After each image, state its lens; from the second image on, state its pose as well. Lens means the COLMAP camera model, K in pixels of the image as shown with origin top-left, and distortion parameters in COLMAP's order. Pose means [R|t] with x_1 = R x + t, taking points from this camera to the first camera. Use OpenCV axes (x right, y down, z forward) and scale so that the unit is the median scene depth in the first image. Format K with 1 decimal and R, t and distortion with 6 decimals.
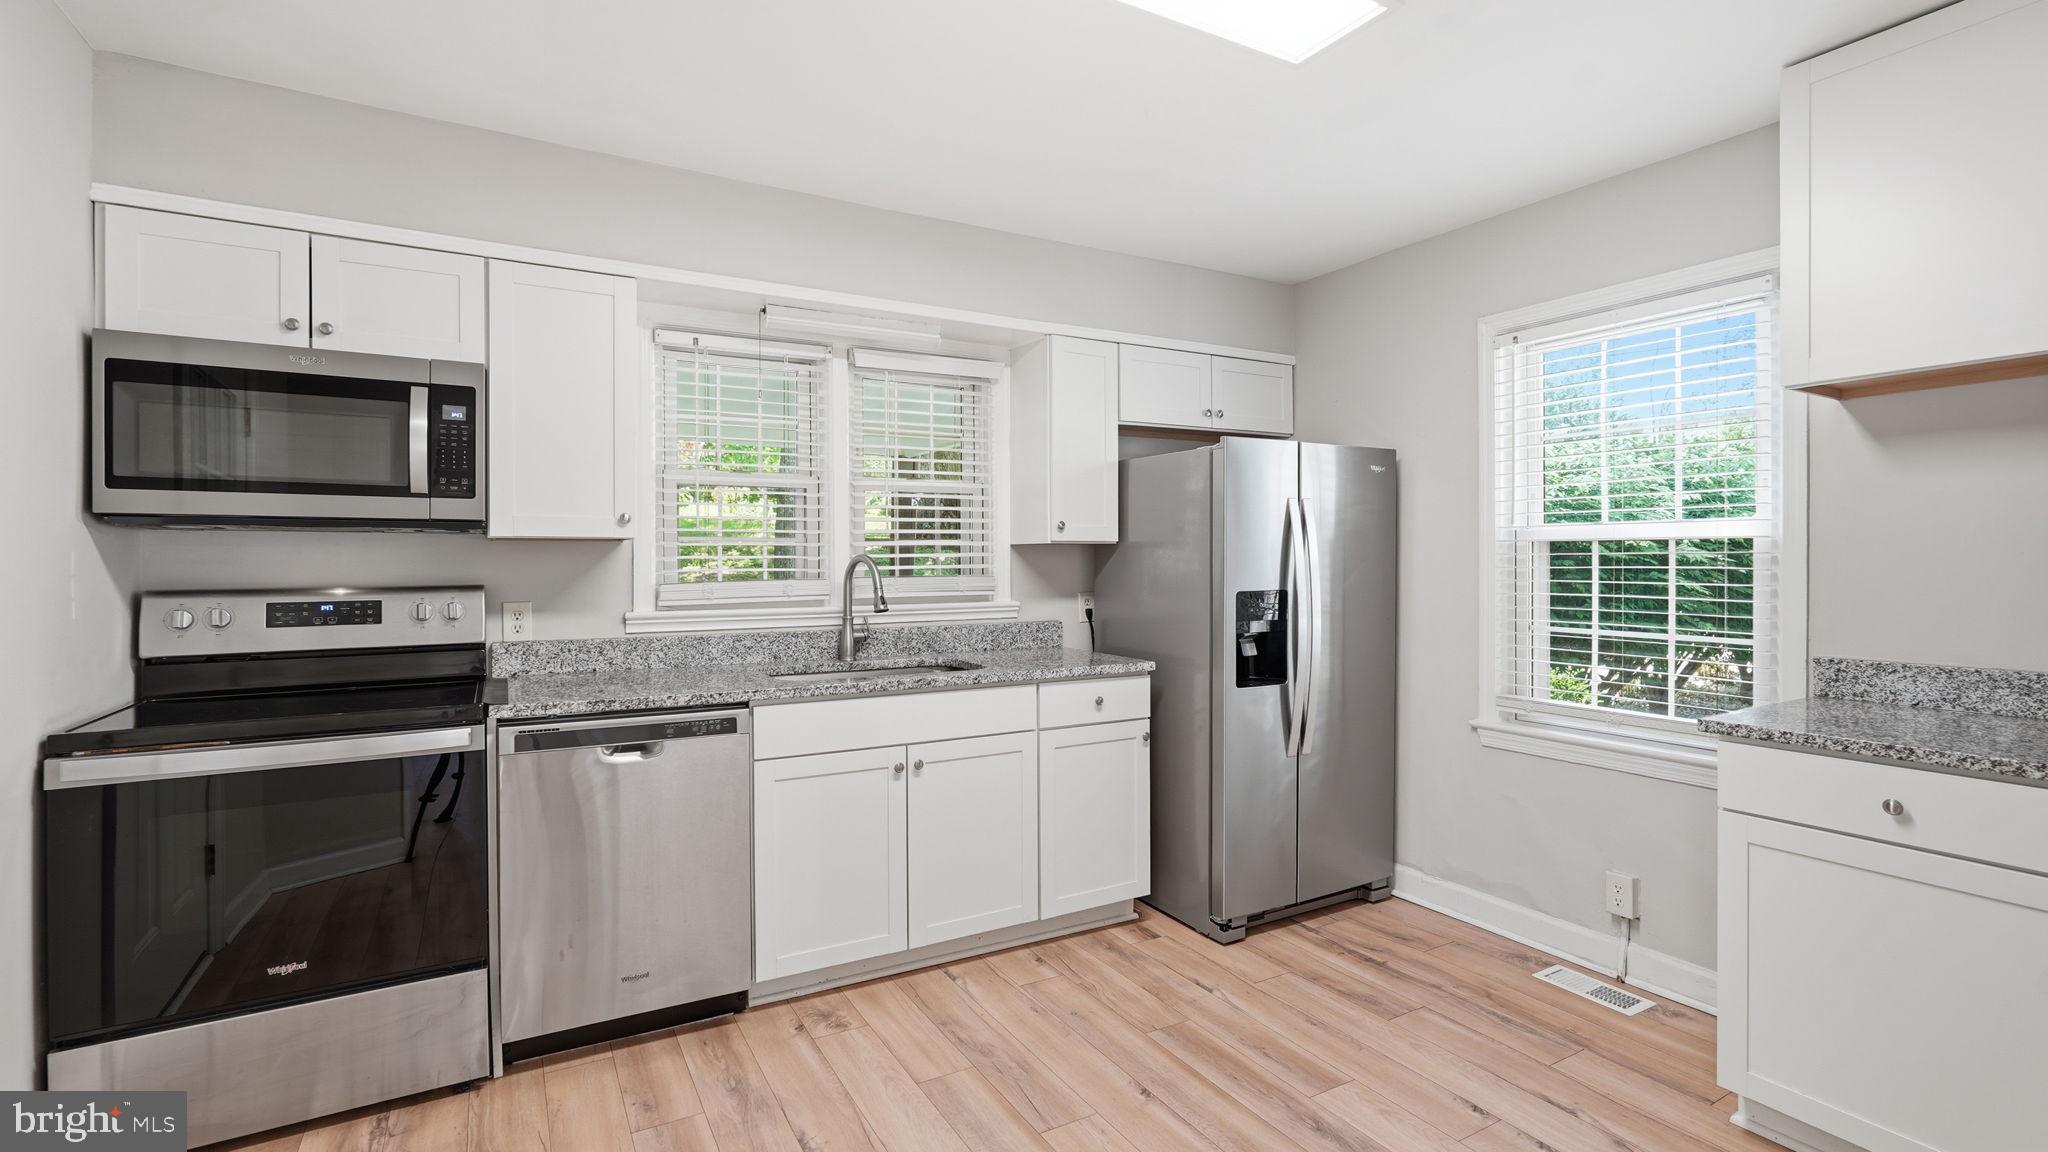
lens RADIAL K [[931.0, 0, 1020.3], [0, 931.0, 566.3], [0, 0, 1]] dist [-0.005120, 0.001536]
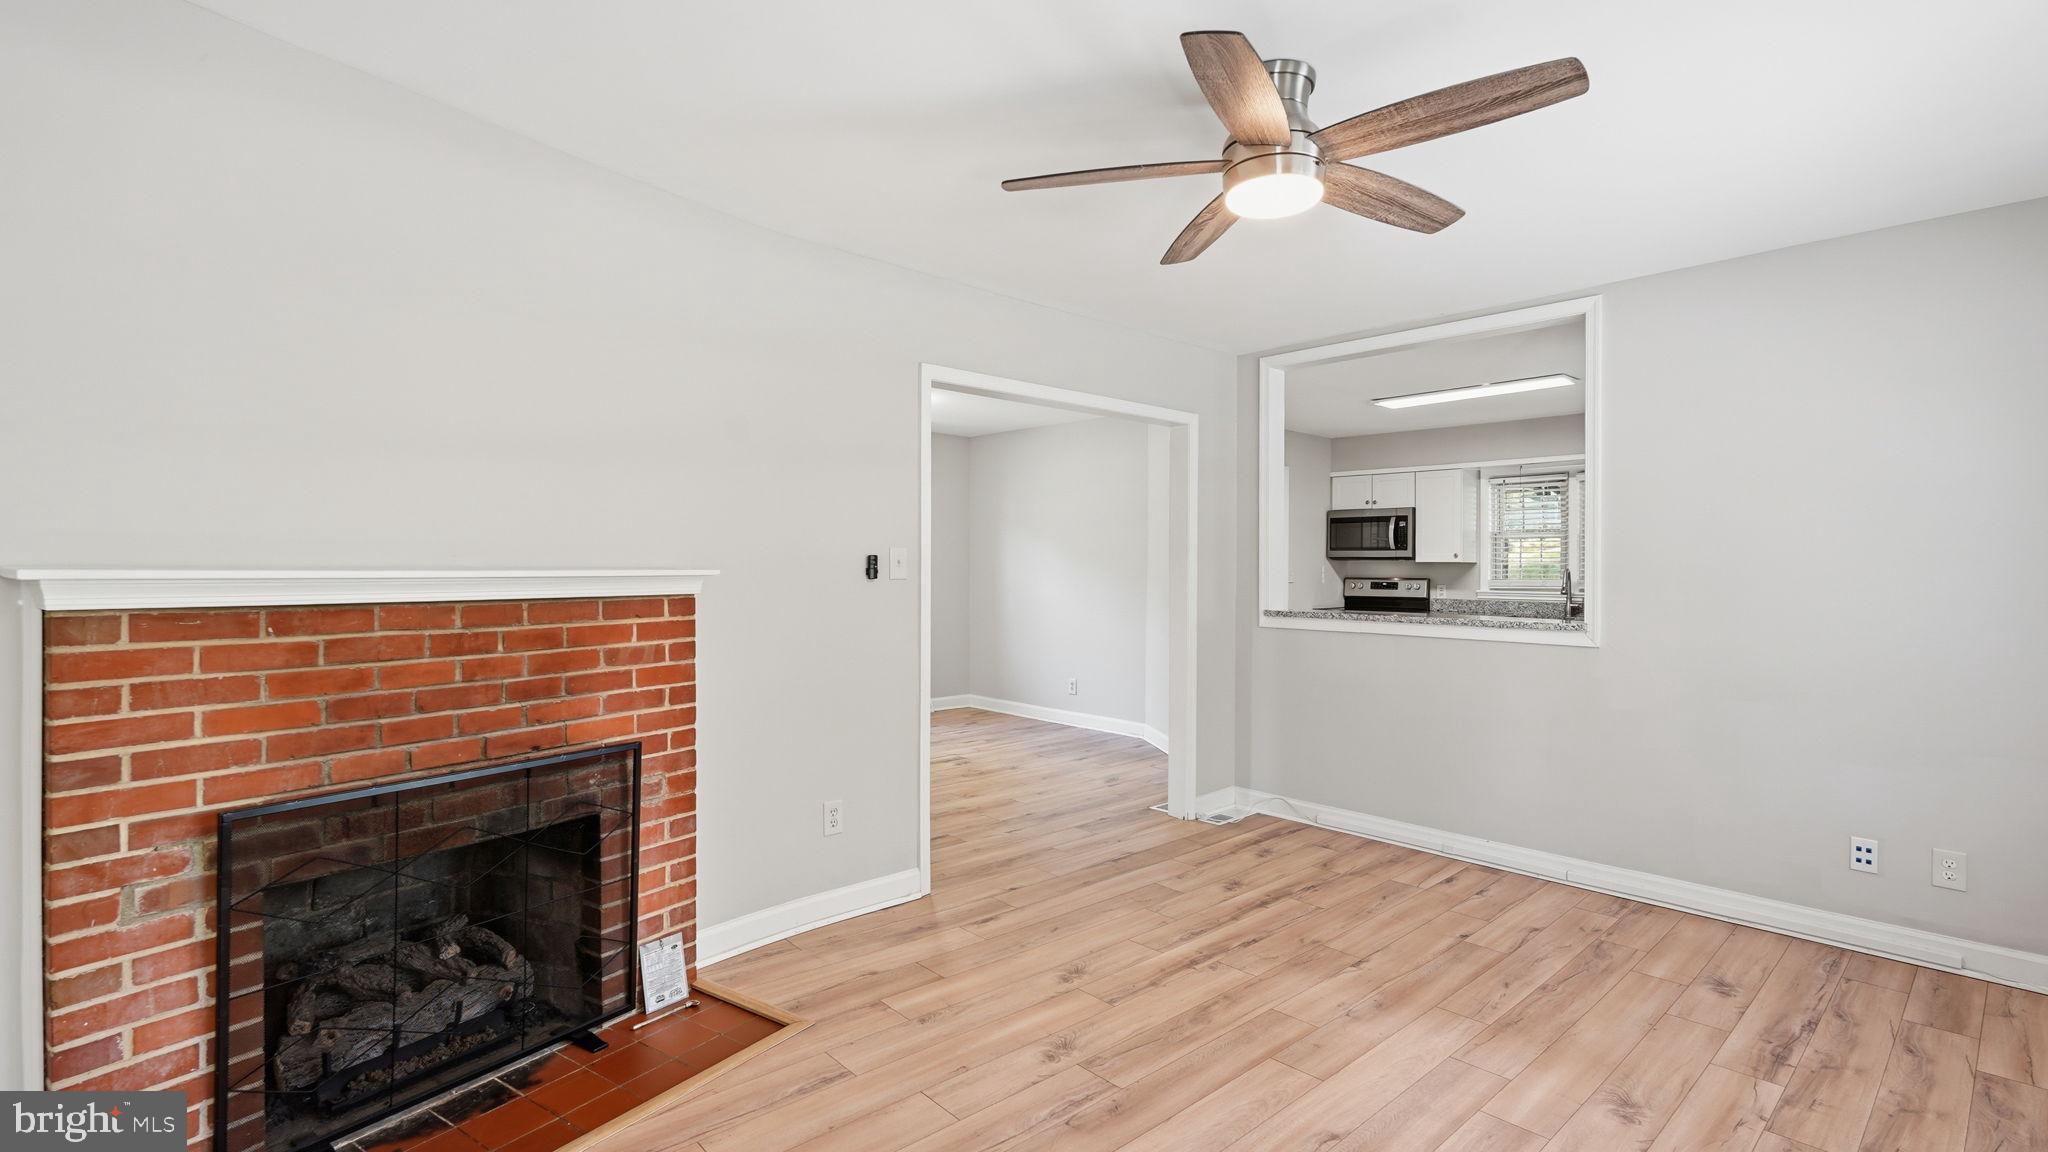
lens RADIAL K [[931.0, 0, 1020.3], [0, 931.0, 566.3], [0, 0, 1]] dist [-0.005120, 0.001536]
pose [[0.212830, 0.004023, -0.977081, 2.092244], [-0.013521, 0.999908, 0.001171, -0.003486], [0.976996, 0.012962, 0.212864, -0.910001]]
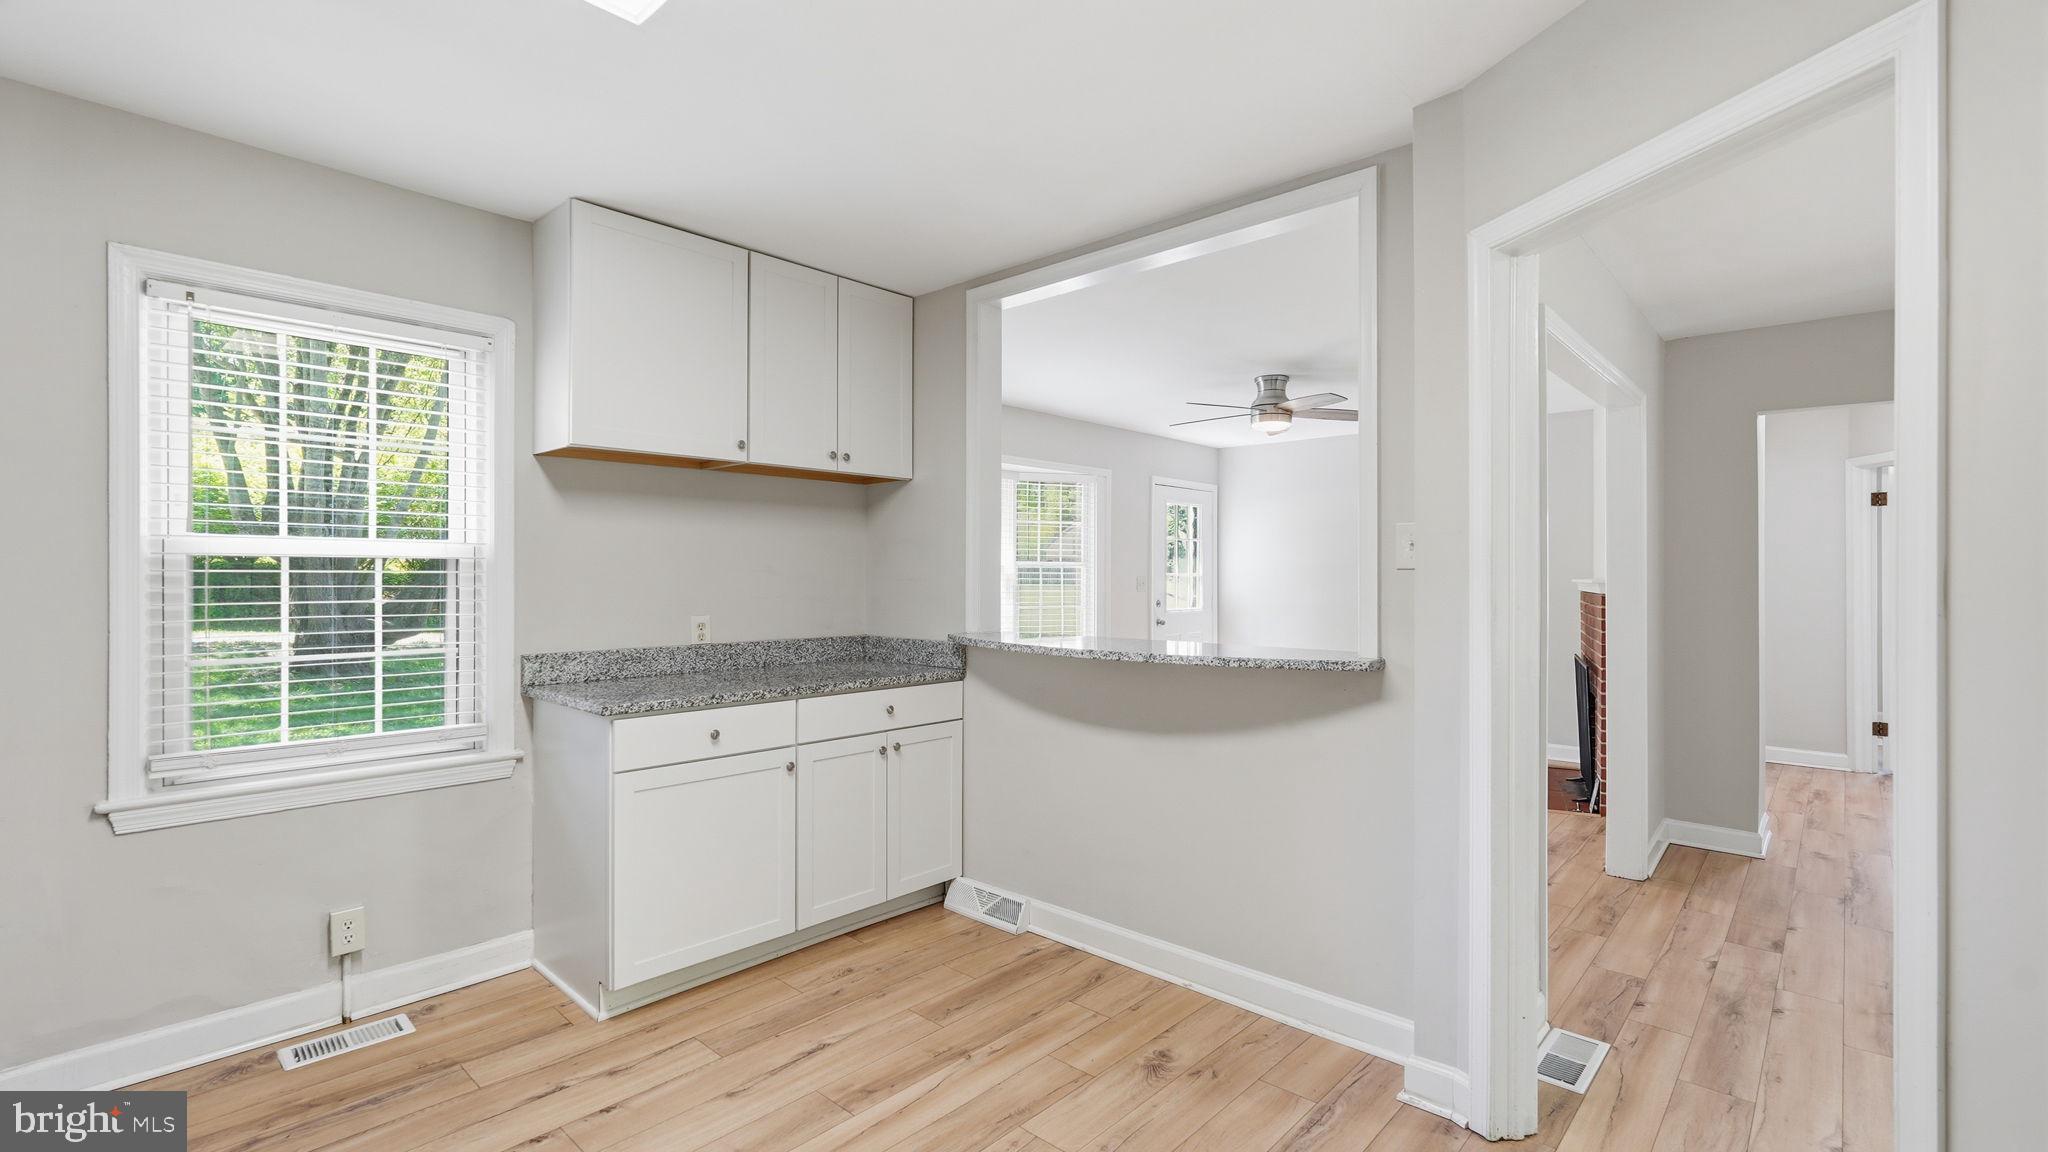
lens RADIAL K [[906.4, 0, 1028.2], [0, 906.4, 574.3], [0, 0, 1]] dist [-0.026480, 0.016943]
pose [[-0.311774, 0.002198, 0.950154, -0.475045], [0.003930, 0.999992, -0.001024, -0.007810], [-0.950148, 0.003415, -0.311780, 0.666710]]
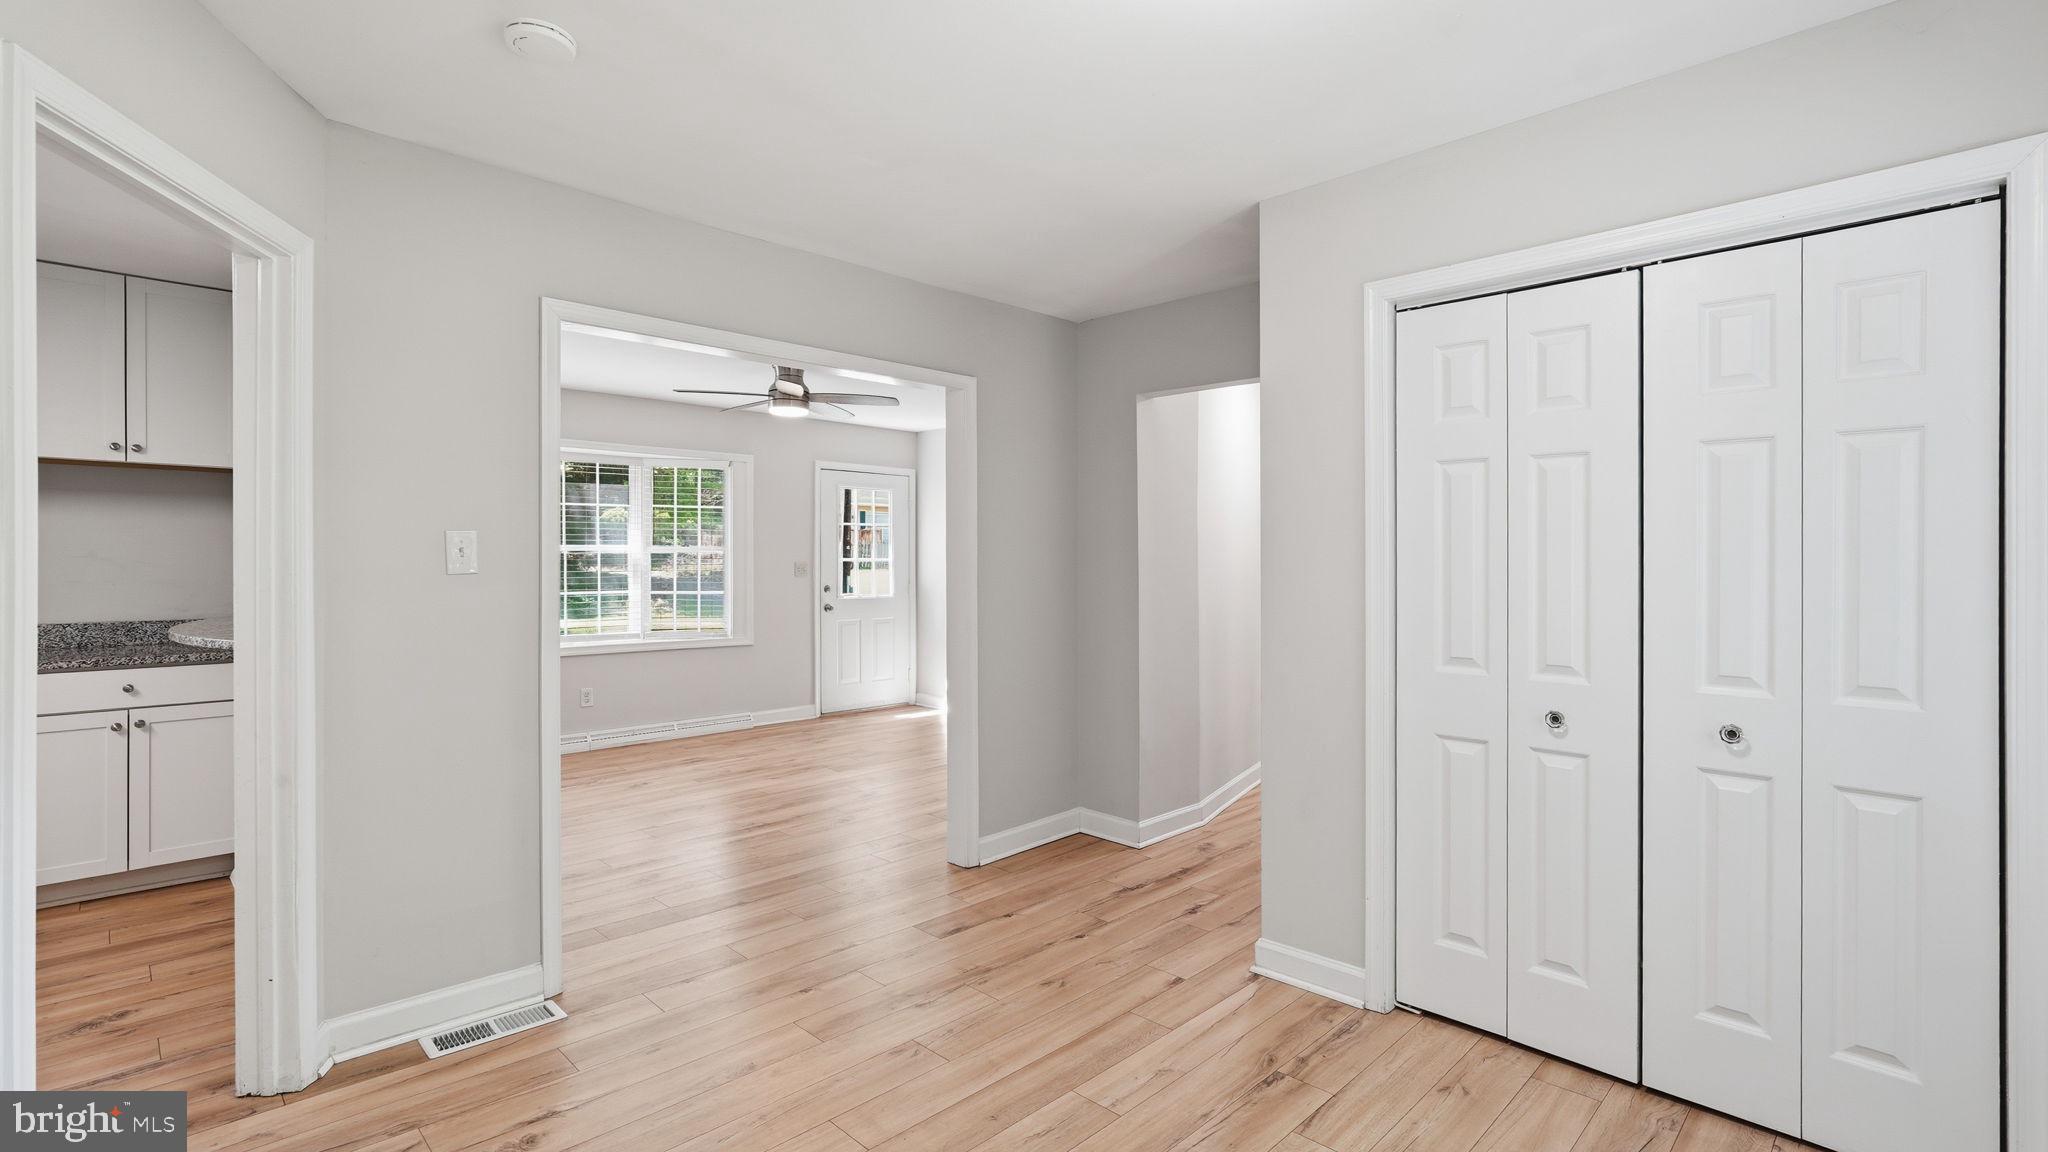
lens RADIAL K [[931.0, 0, 1020.3], [0, 931.0, 566.3], [0, 0, 1]] dist [-0.005120, 0.001536]
pose [[-0.268701, -0.004182, 0.963215, -0.874148], [0.004390, 0.999975, 0.005566, -0.001901], [-0.963214, 0.005724, -0.268676, -0.438604]]
